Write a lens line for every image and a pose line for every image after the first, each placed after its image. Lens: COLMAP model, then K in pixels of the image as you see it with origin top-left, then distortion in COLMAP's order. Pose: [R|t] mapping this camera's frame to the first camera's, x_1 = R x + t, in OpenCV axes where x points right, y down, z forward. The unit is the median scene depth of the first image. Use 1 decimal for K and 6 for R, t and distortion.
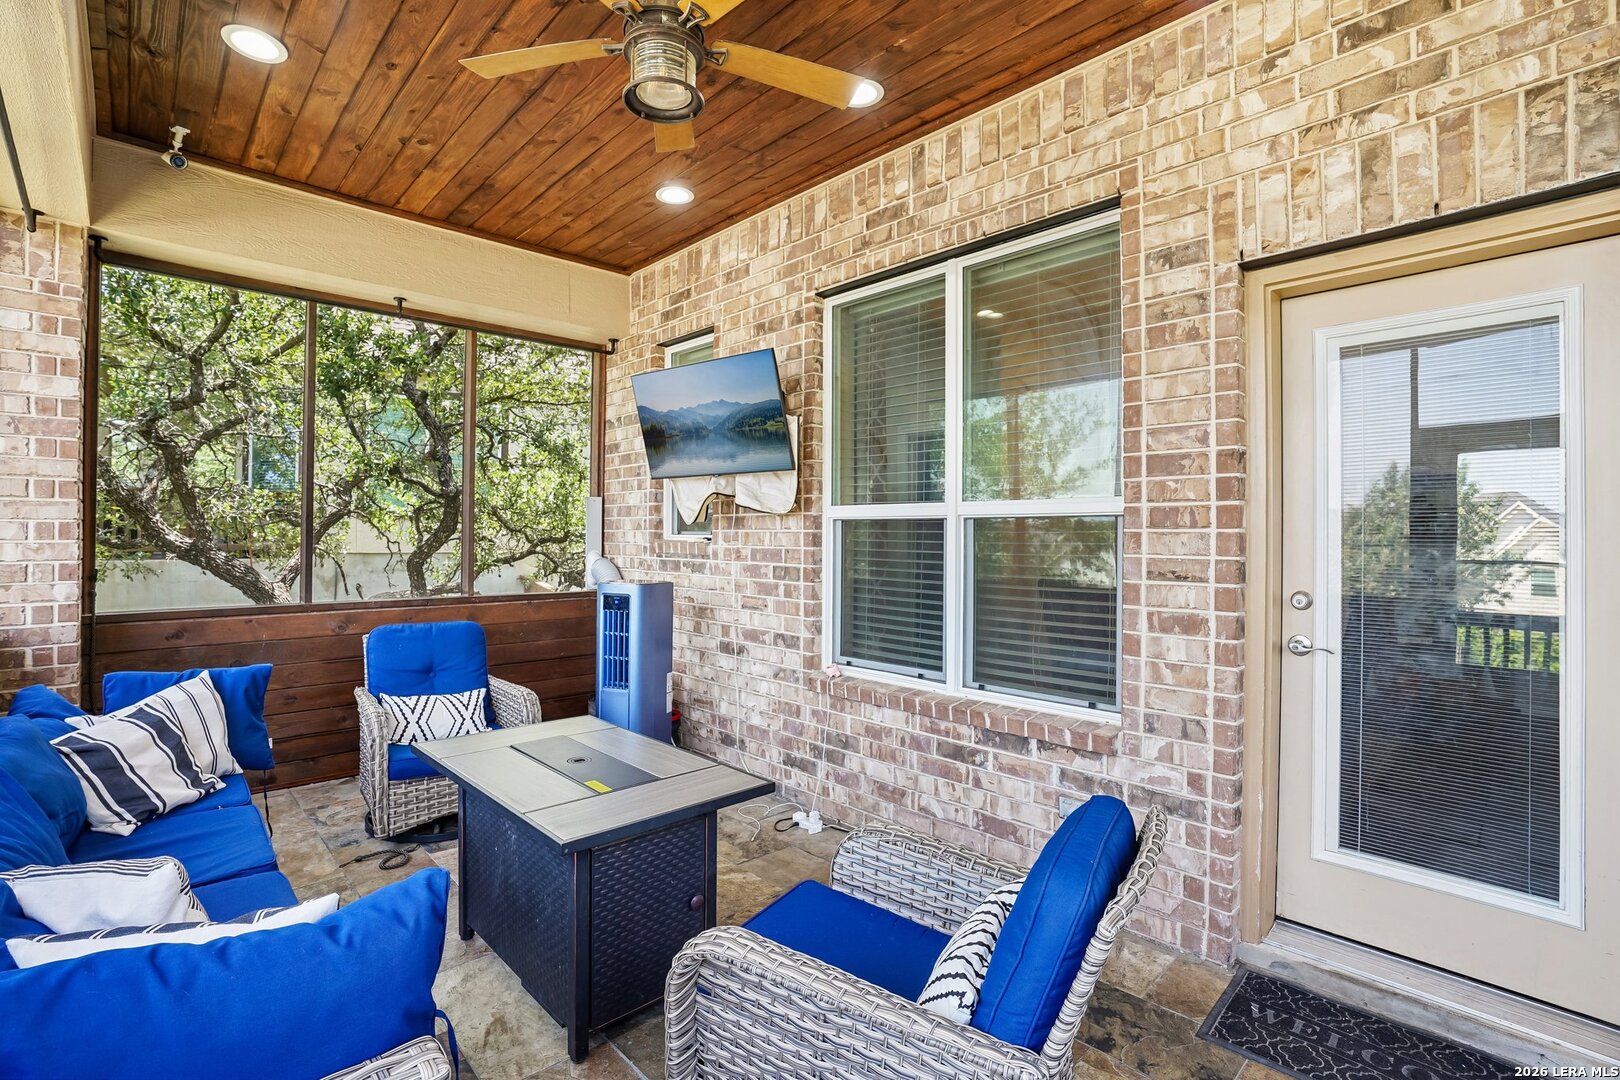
lens RADIAL K [[763.1, 0, 802.1], [0, 763.1, 534.4], [0, 0, 1]] dist [0.000043, 0.002529]
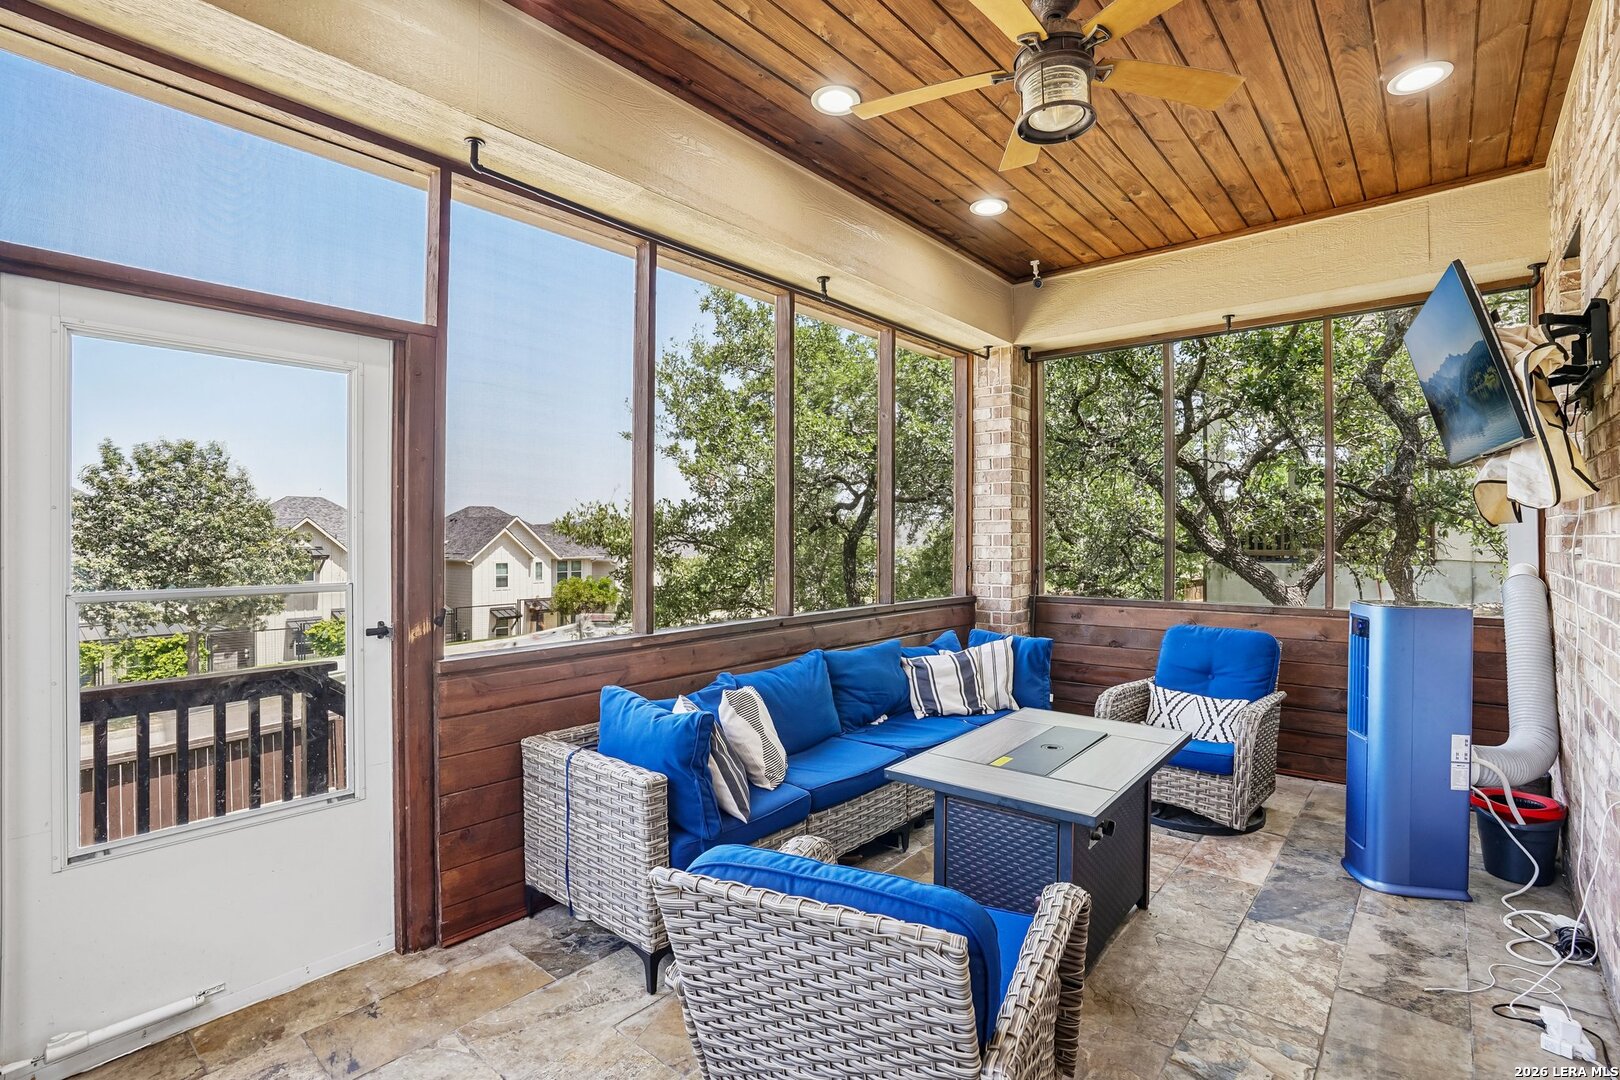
lens RADIAL K [[763.1, 0, 803.2], [0, 763.1, 545.8], [0, 0, 1]] dist [0.000043, 0.002529]
pose [[0.148386, 0.003943, -0.988922, 0.479682], [0.002921, 0.999986, 0.004426, -0.001415], [0.988925, -0.003545, 0.148373, 0.307747]]
